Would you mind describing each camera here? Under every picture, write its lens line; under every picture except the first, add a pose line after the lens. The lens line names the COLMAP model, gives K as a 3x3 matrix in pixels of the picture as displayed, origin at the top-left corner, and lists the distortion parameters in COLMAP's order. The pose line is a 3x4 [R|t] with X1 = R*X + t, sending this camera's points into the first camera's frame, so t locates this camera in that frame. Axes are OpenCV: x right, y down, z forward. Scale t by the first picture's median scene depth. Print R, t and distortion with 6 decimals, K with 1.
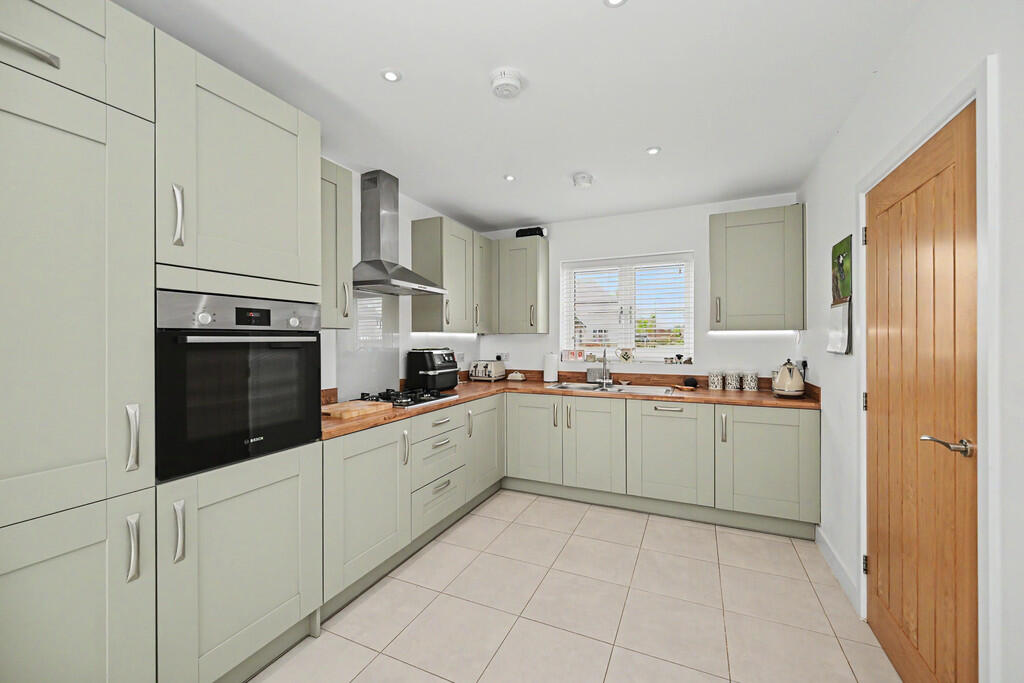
lens RADIAL K [[403.7, 0, 514.4], [0, 403.7, 339.7], [0, 0, 1]] dist [-0.001560, -0.000009]
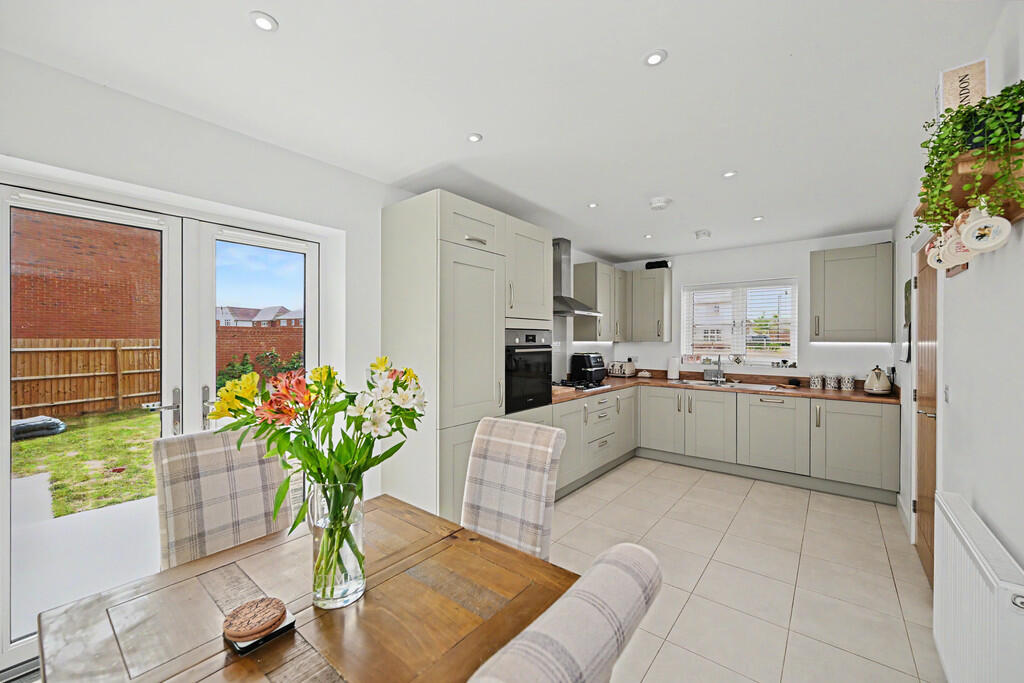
lens RADIAL K [[403.7, 0, 509.6], [0, 403.7, 340.4], [0, 0, 1]] dist [-0.001560, -0.000009]
pose [[0.967734, 0.005357, -0.251918, -0.113722], [-0.004708, 0.999984, 0.003179, -0.026394], [0.251931, -0.001891, 0.967743, -0.473443]]
